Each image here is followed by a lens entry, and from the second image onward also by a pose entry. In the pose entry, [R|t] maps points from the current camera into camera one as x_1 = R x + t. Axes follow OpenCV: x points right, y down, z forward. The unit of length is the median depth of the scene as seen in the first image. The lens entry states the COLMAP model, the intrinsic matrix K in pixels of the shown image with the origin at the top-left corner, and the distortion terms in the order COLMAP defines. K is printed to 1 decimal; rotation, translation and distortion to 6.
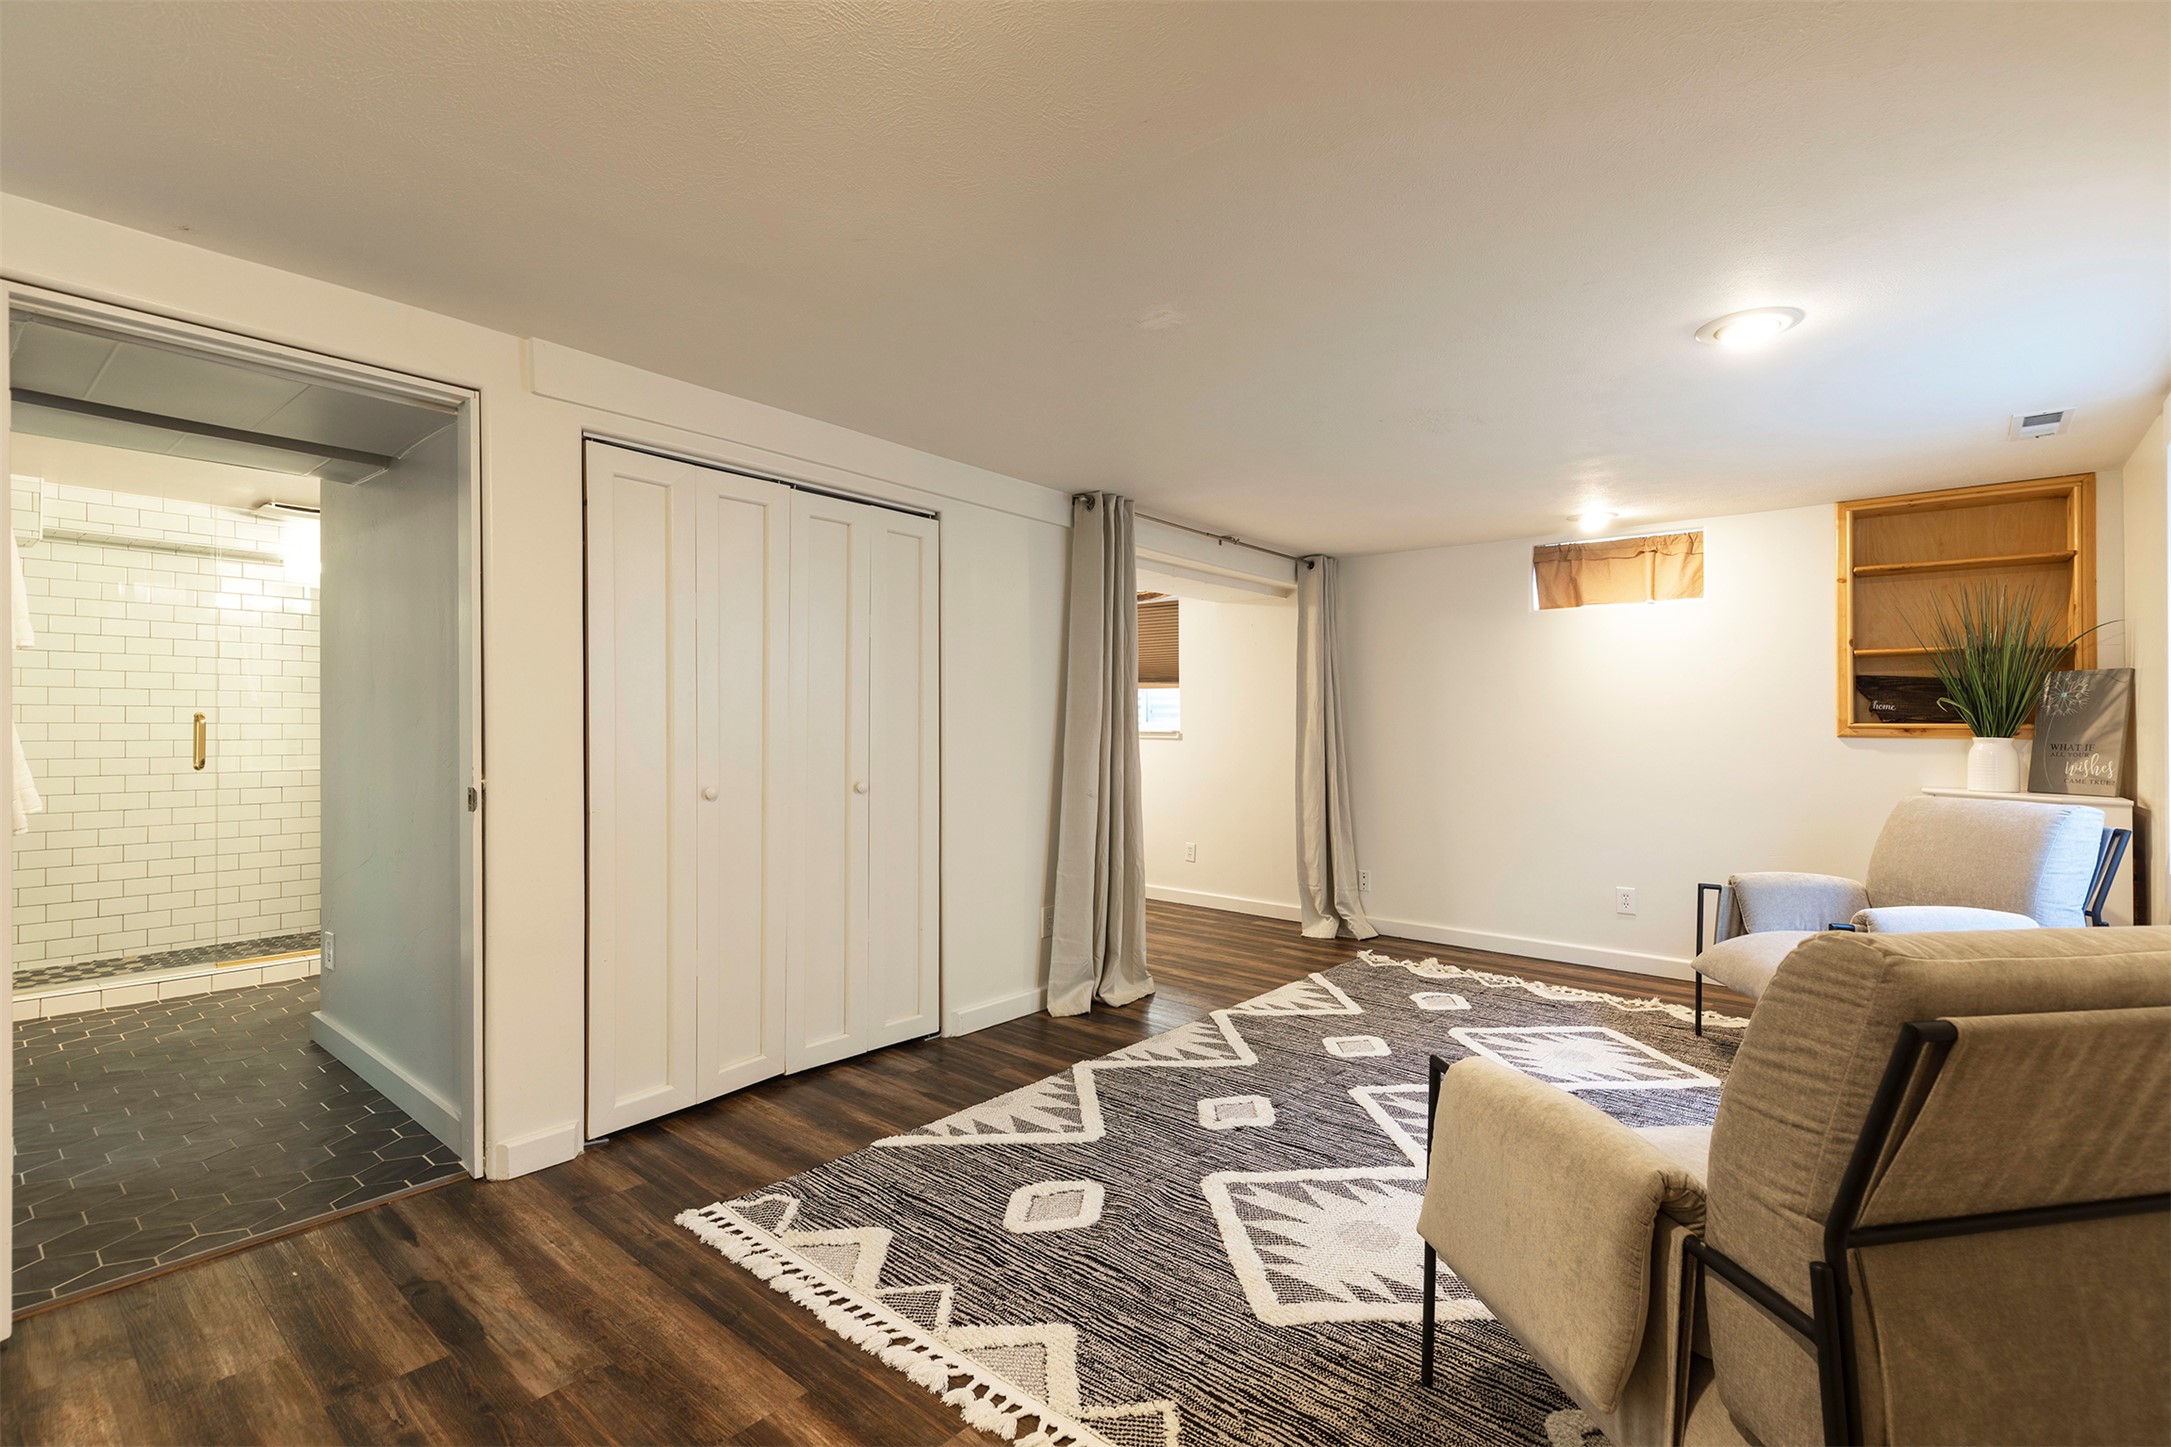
lens RADIAL K [[971.9, 0, 1085.5], [0, 971.9, 723.5], [0, 0, 1]] dist [0.014982, -0.000010]
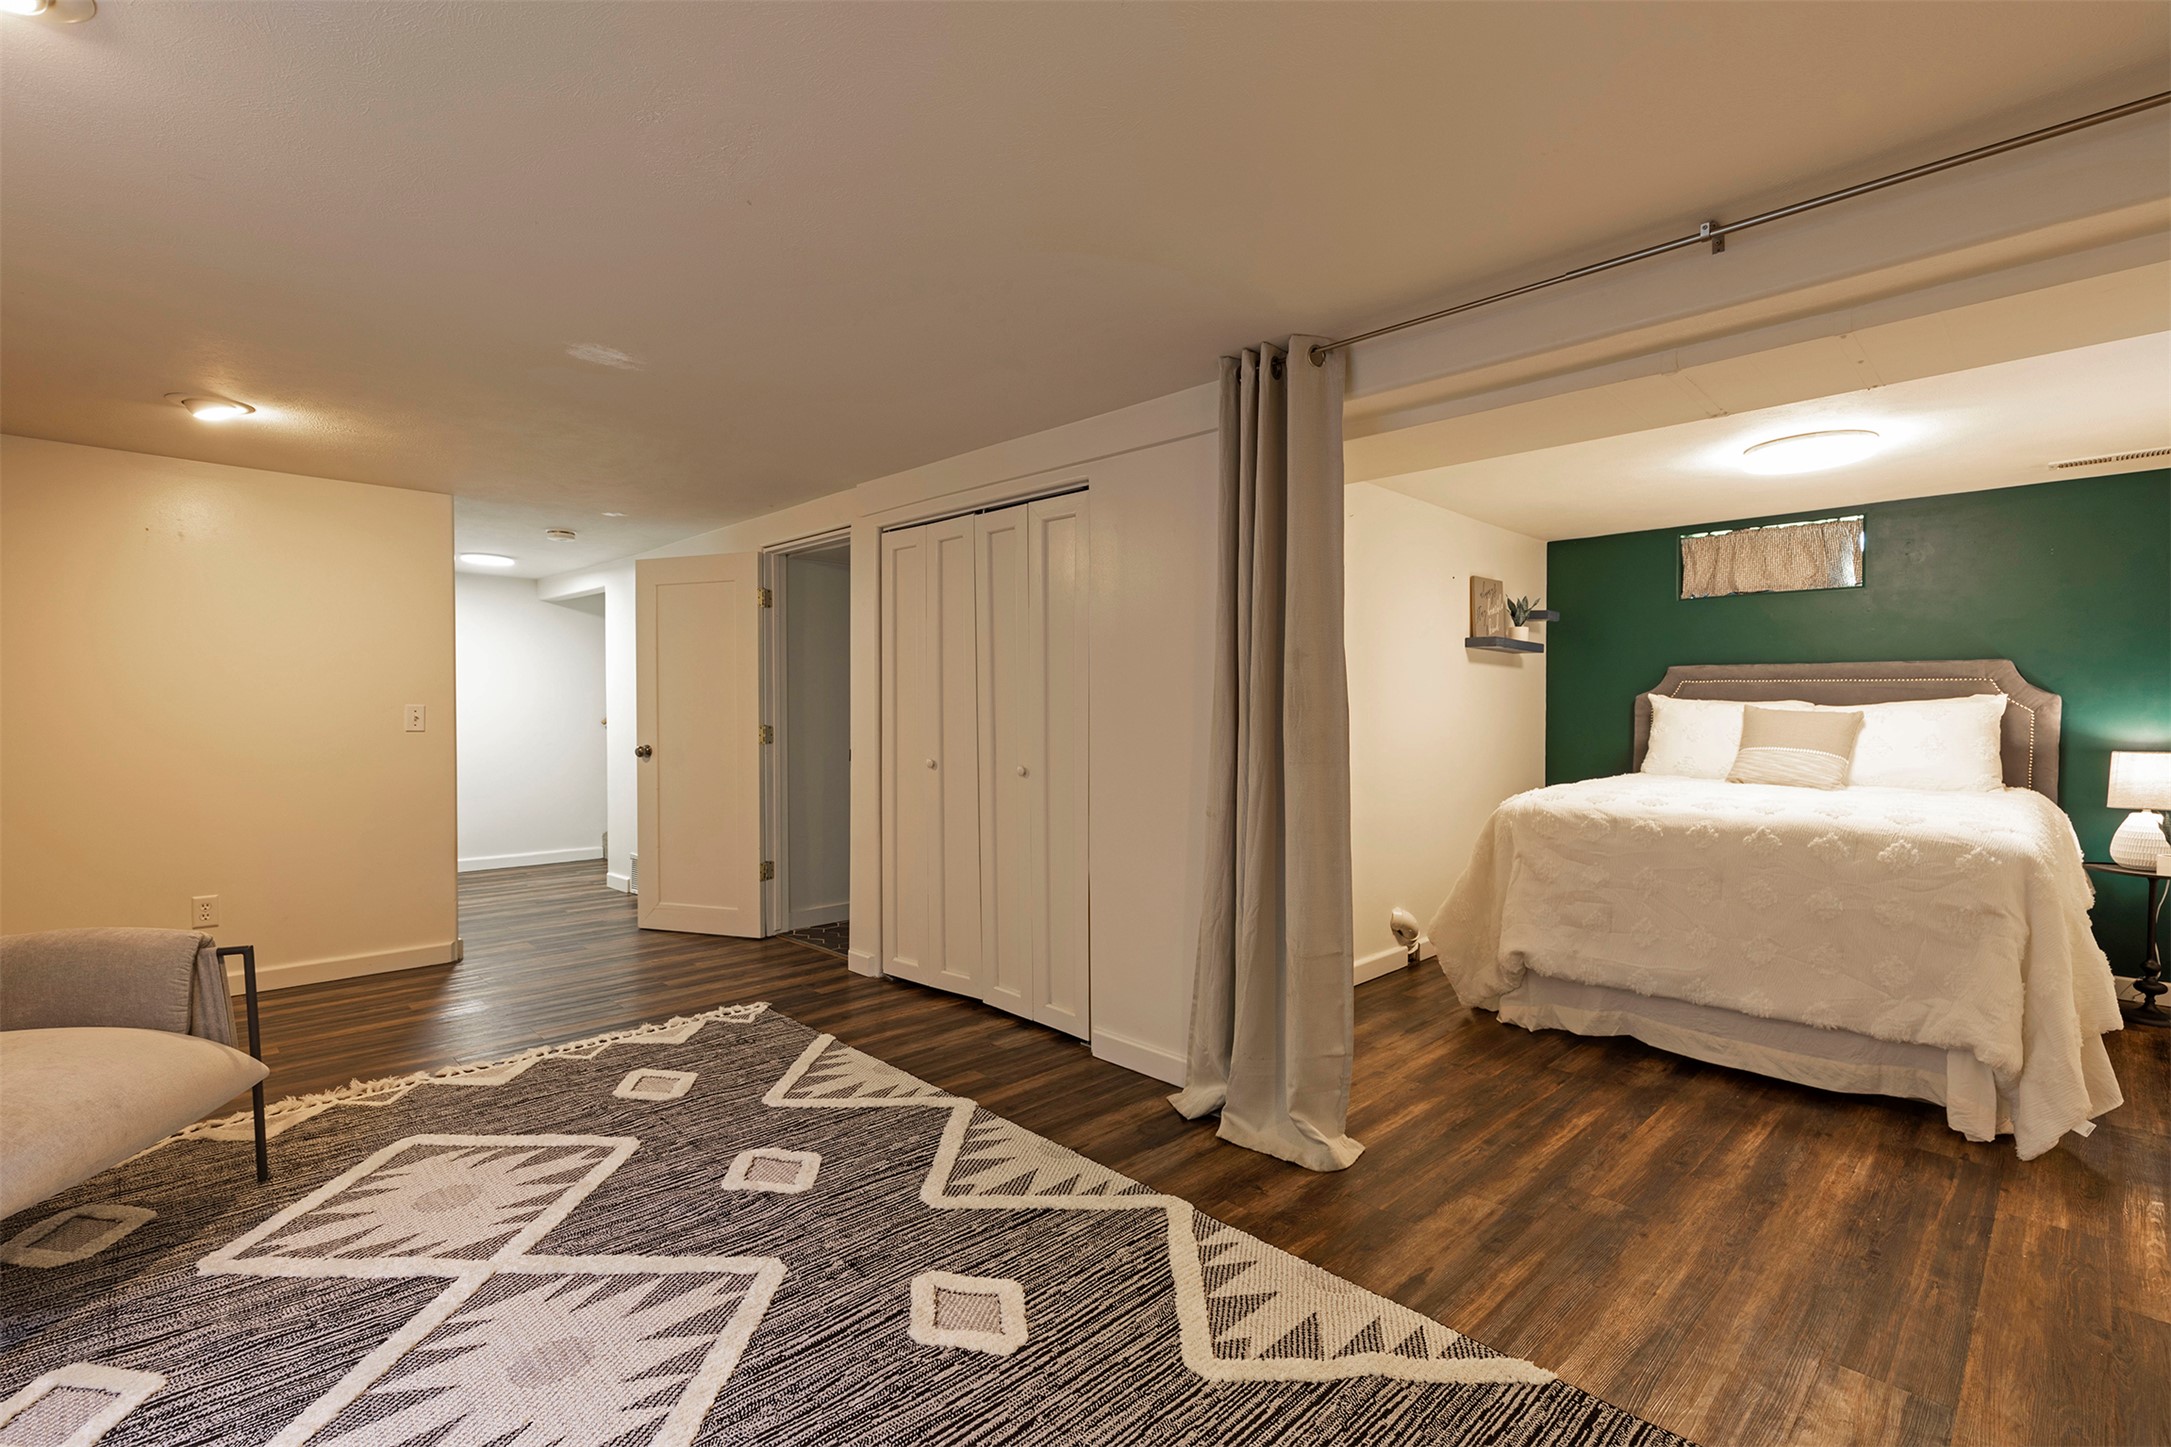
lens RADIAL K [[976.7, 0, 1093.6], [0, 976.7, 739.4], [0, 0, 1]] dist [0.009899, -0.000063]
pose [[-0.078549, 0.019216, -0.996725, 0.794076], [0.003168, 0.999814, 0.019026, 0.009749], [0.996905, -0.001663, -0.078595, 1.103632]]
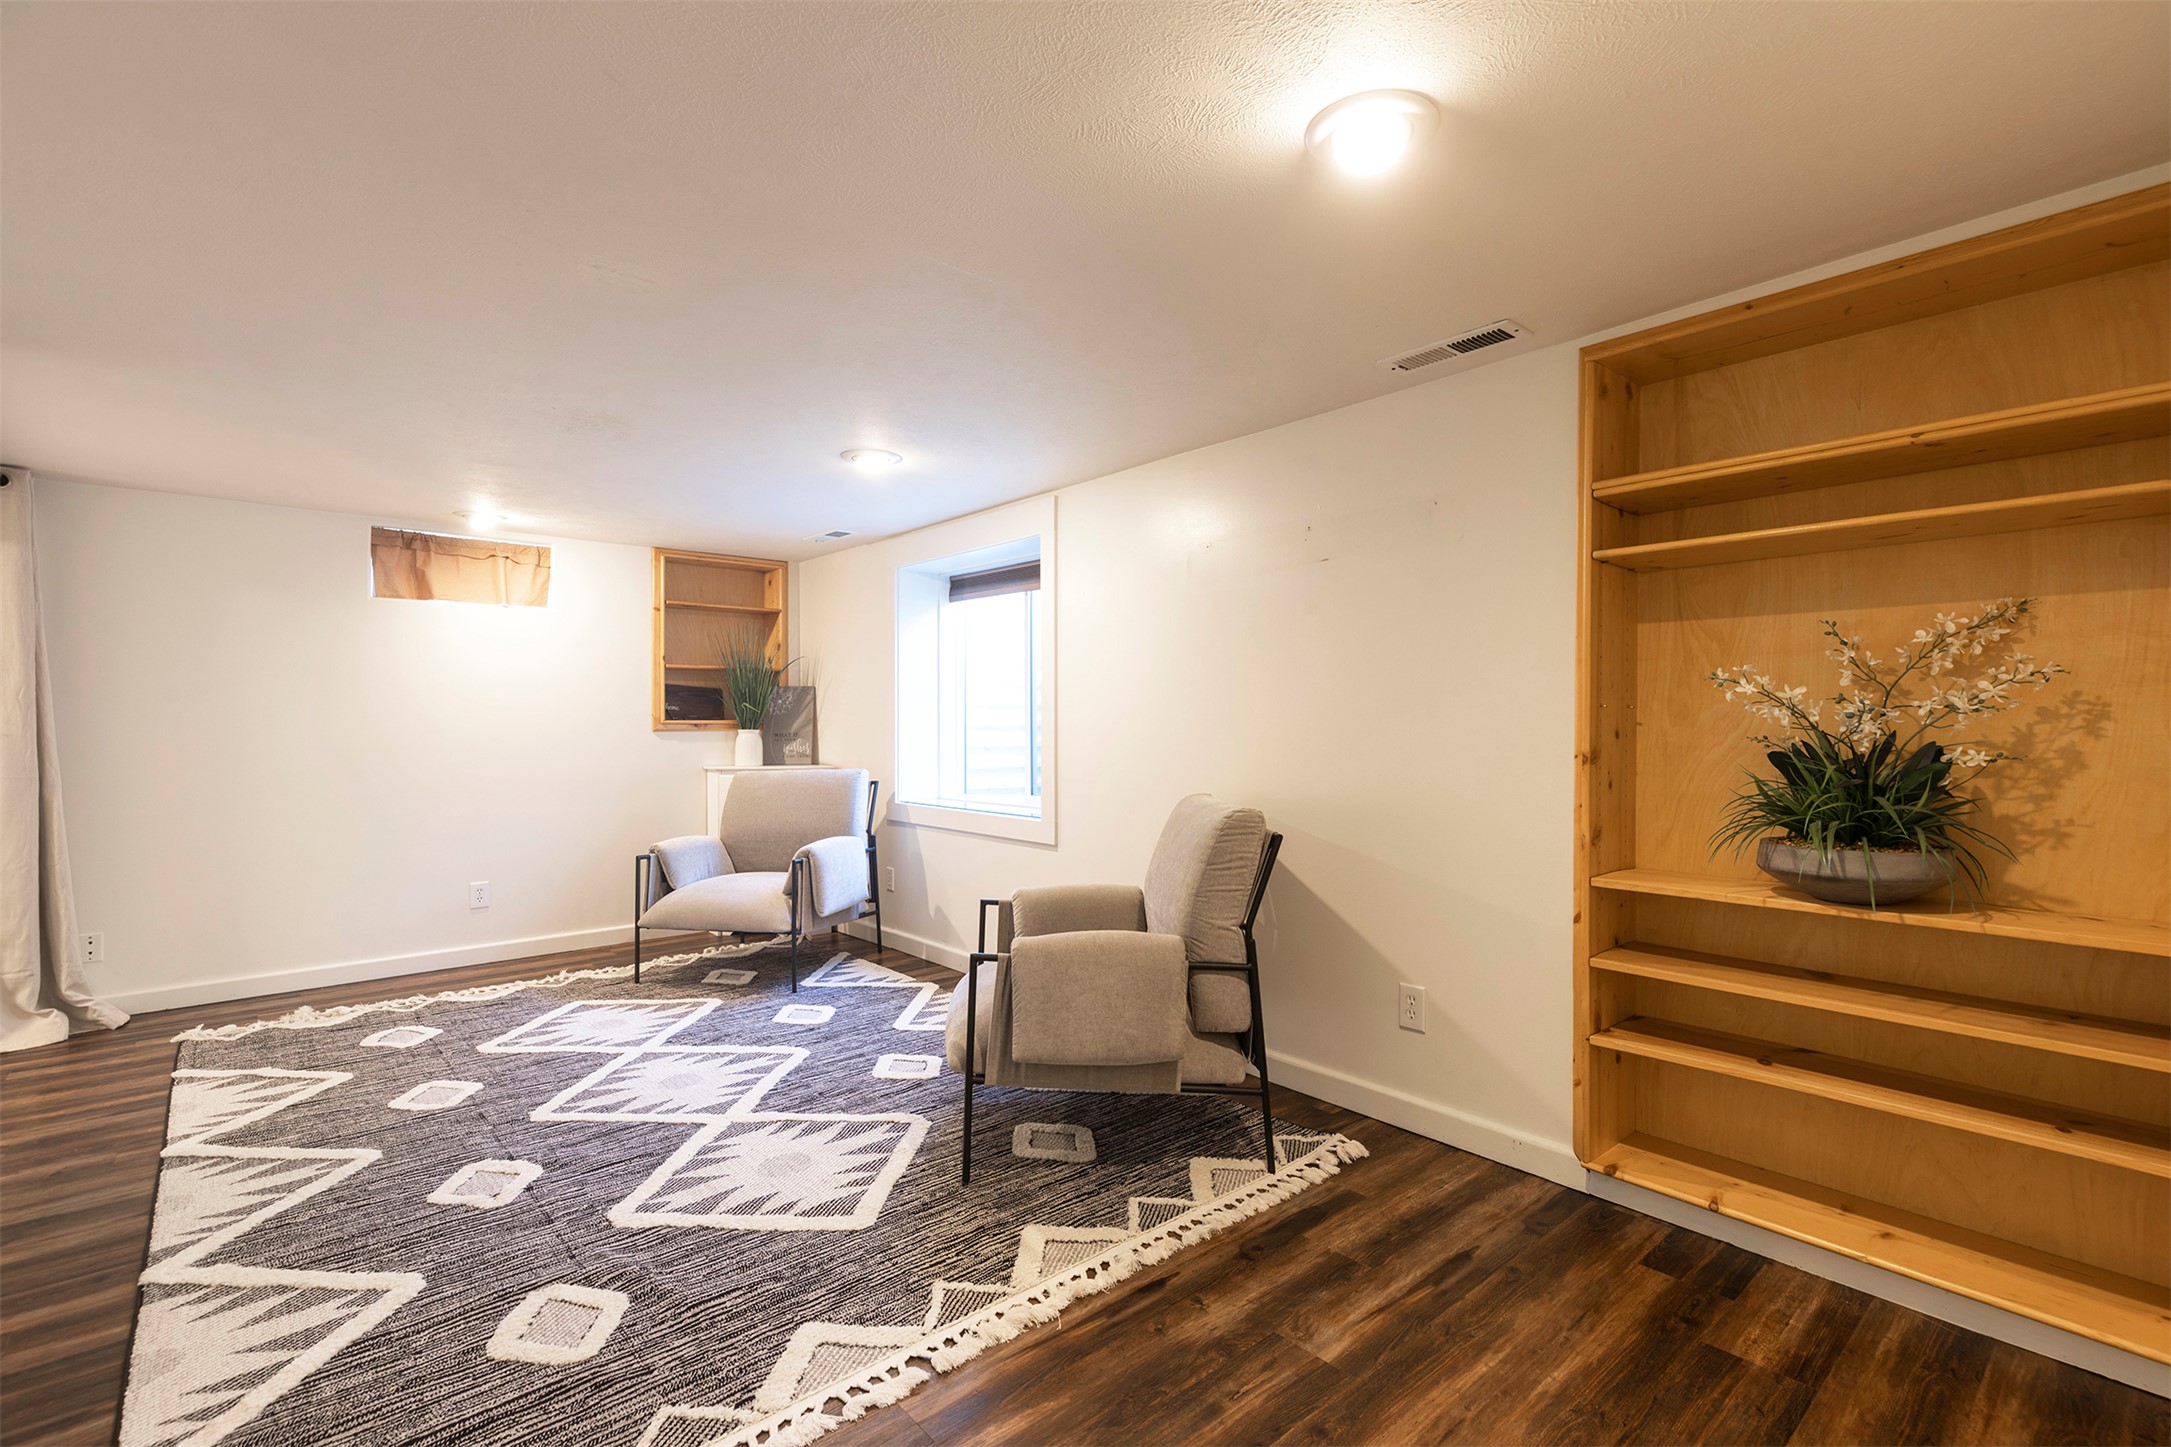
lens RADIAL K [[997.6, 0, 1085.7], [0, 997.6, 731.9], [0, 0, 1]] dist [0.014321, 0.000512]
pose [[0.151152, -0.016948, 0.988365, -0.514231], [0.002110, 0.999856, 0.016822, -0.007040], [-0.988508, -0.000458, 0.151166, 0.289443]]
